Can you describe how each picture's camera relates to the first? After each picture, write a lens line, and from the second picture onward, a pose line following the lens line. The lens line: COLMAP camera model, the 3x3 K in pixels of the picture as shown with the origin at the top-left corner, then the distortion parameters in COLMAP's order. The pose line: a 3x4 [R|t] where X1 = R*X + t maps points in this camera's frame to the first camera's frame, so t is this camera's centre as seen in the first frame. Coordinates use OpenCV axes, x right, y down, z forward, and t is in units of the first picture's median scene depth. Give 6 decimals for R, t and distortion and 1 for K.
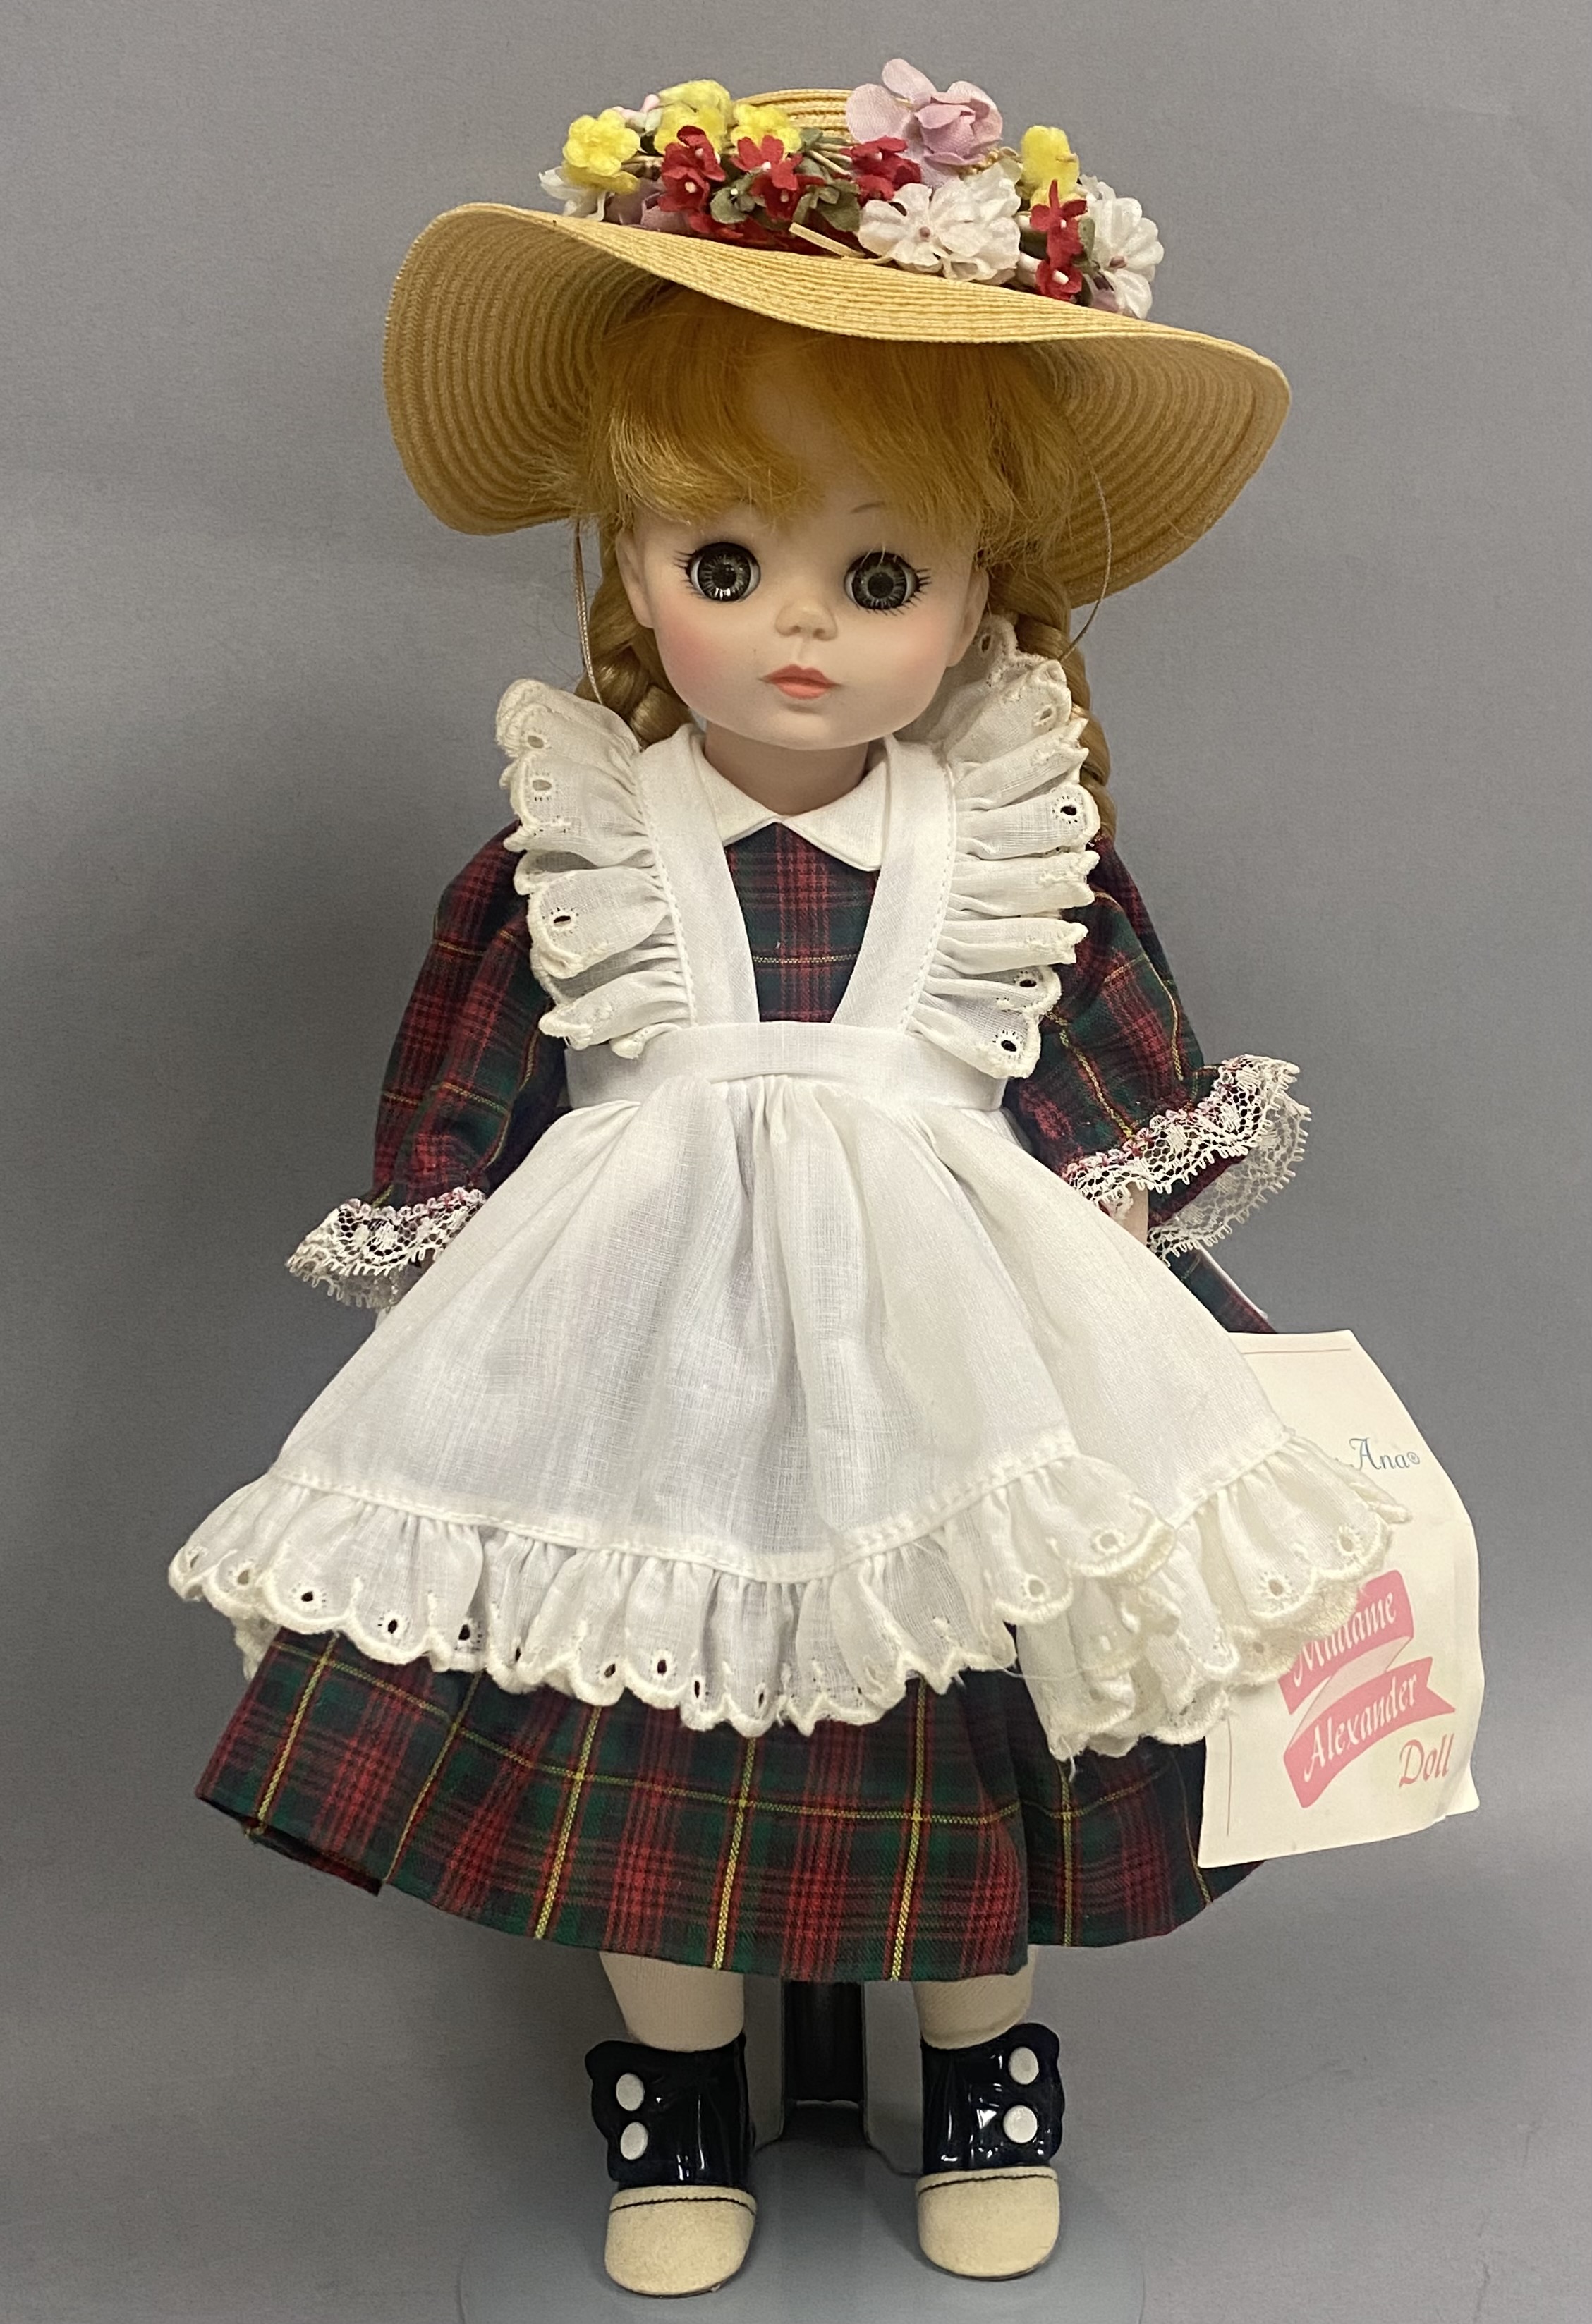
lens RADIAL K [[2421.2, 0, 796.0], [0, 2421.2, 1162.0], [0, 0, 1]] dist [0.204345, -0.549605]
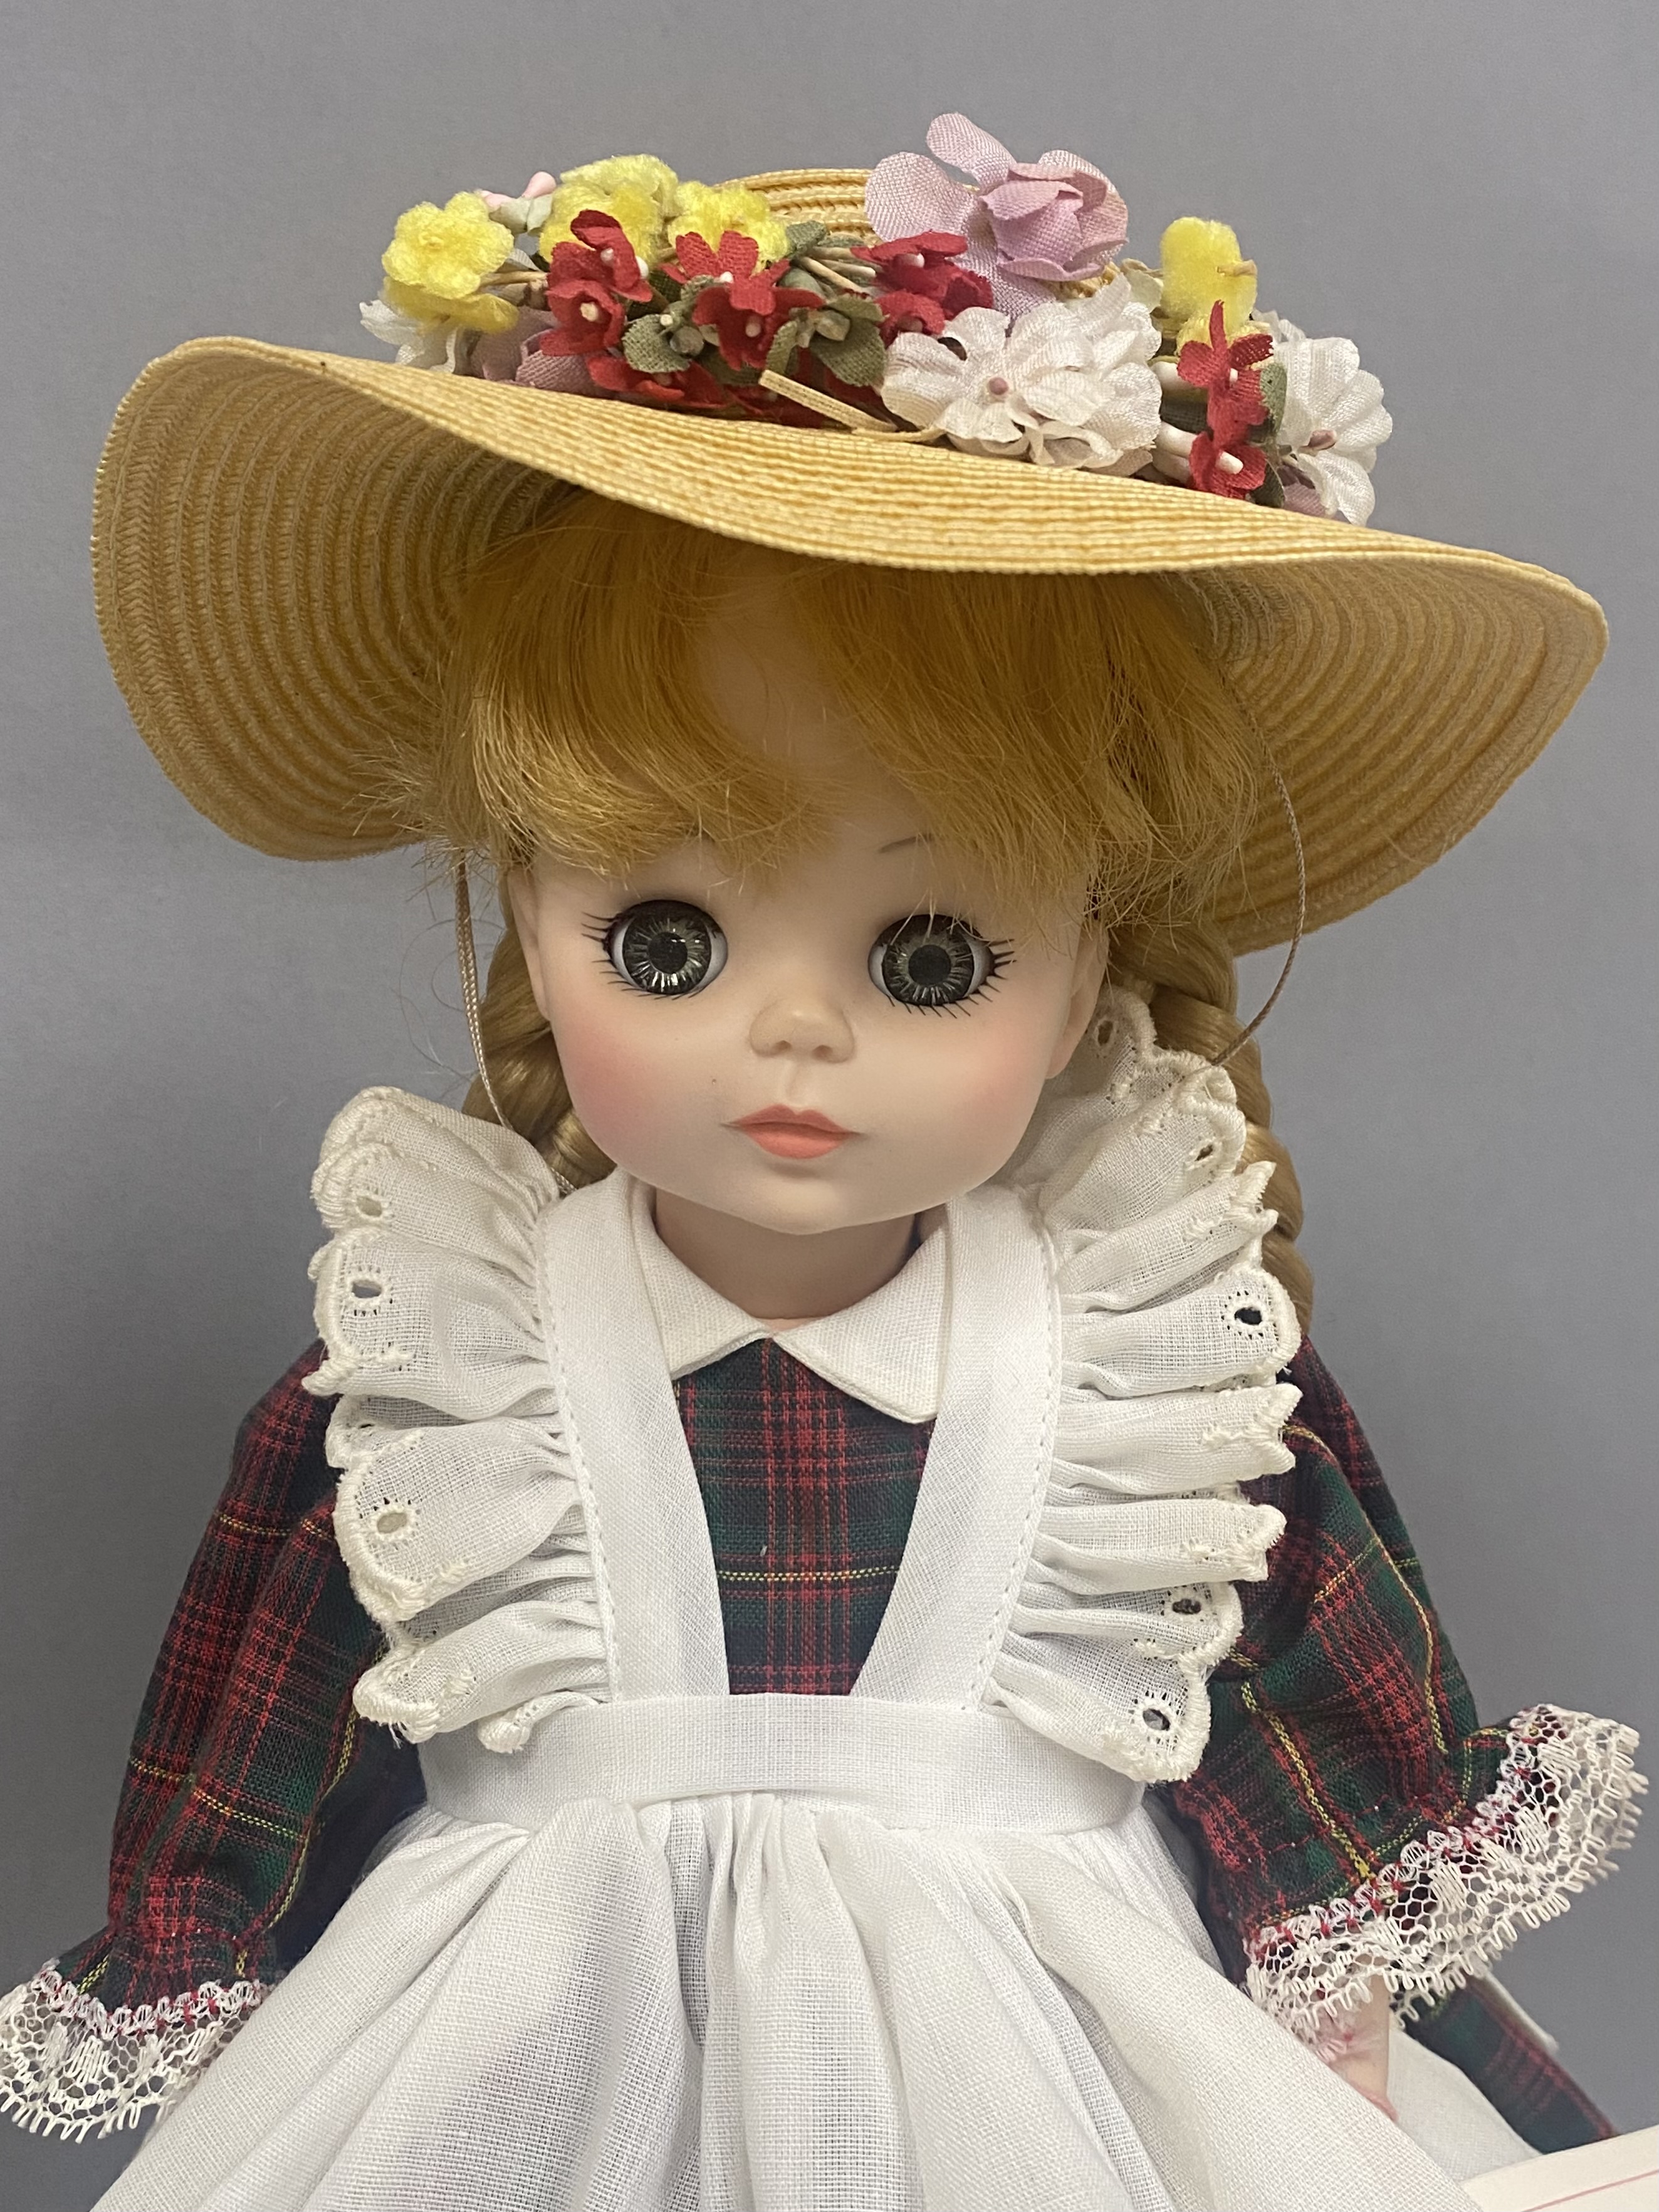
lens RADIAL K [[2179.0, 0, 861.4], [0, 2179.0, 1106.4], [0, 0, 1]] dist [0.155682, -0.368344]
pose [[0.999695, -0.002164, -0.024583, 0.030162], [0.000121, 0.996567, -0.082786, -0.153807], [0.024677, 0.082758, 0.996264, 0.460673]]
